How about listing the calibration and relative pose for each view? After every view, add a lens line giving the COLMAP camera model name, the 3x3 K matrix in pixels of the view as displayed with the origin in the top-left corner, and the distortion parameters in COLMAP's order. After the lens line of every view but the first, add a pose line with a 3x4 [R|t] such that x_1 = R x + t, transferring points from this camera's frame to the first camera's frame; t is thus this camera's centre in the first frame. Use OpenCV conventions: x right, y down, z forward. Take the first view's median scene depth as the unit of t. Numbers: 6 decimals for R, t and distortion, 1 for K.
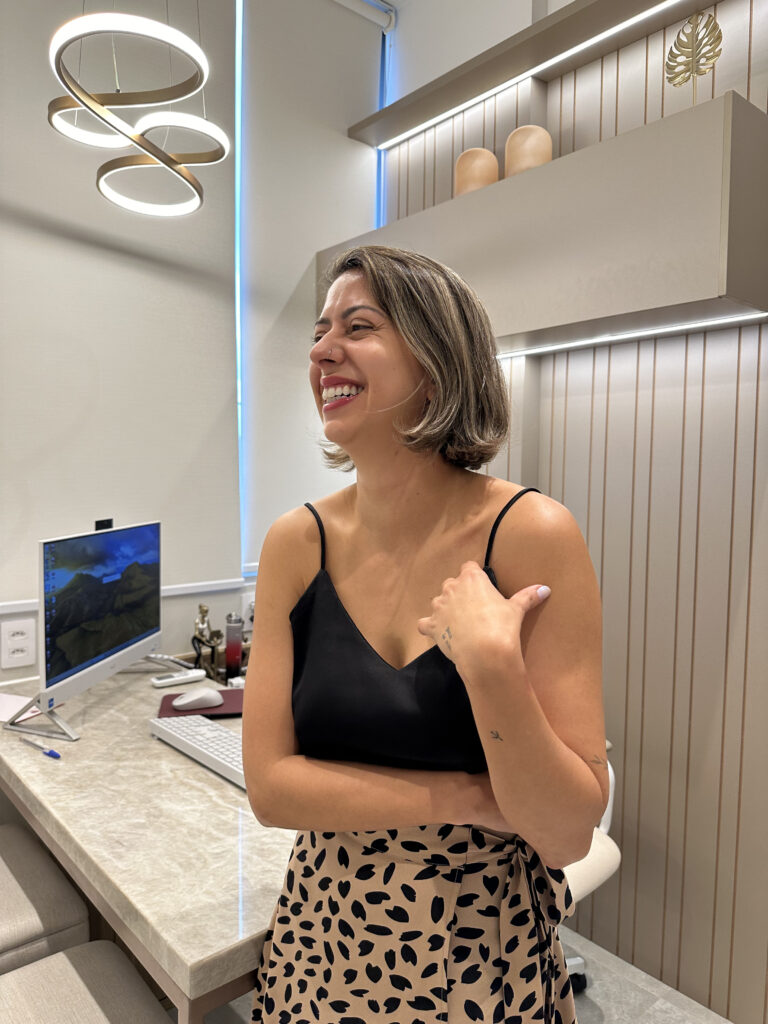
lens RADIAL K [[738.2, 0, 384.0], [0, 738.2, 512.0], [0, 0, 1]] dist [0.081728, 0.002524]
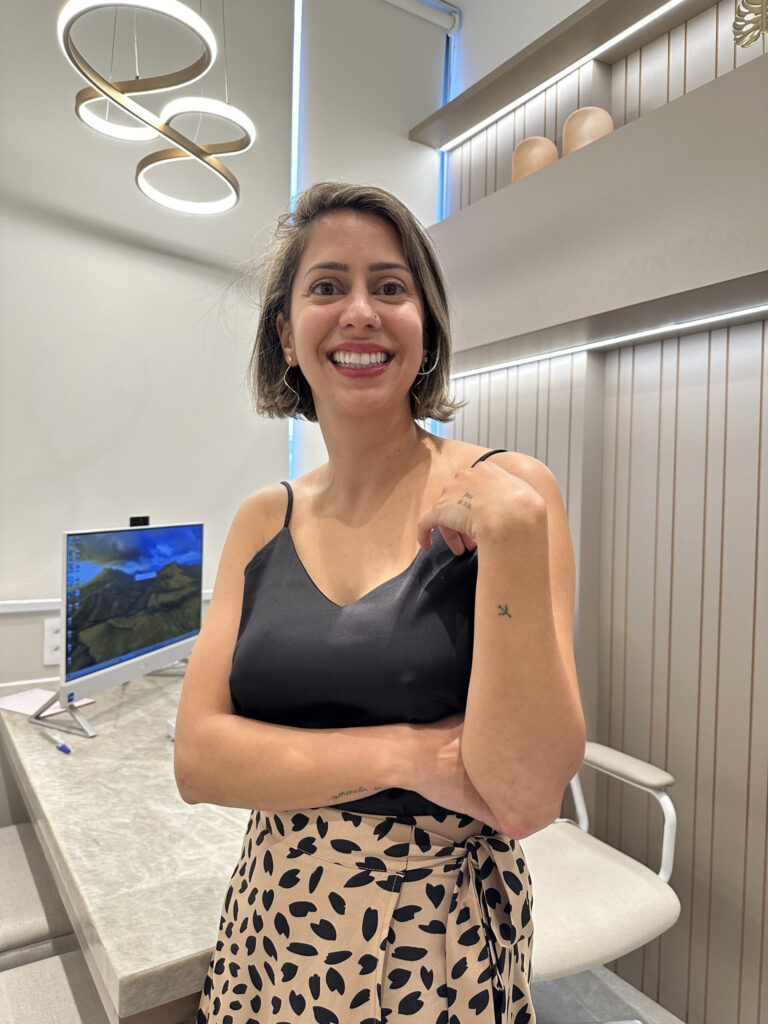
lens RADIAL K [[741.4, 0, 388.0], [0, 741.4, 506.5], [0, 0, 1]] dist [0.072959, -0.002375]
pose [[0.991285, 0.009321, -0.131405, 0.096576], [-0.015059, 0.998973, -0.042741, 0.039803], [0.130872, 0.044347, 0.990407, 0.066736]]
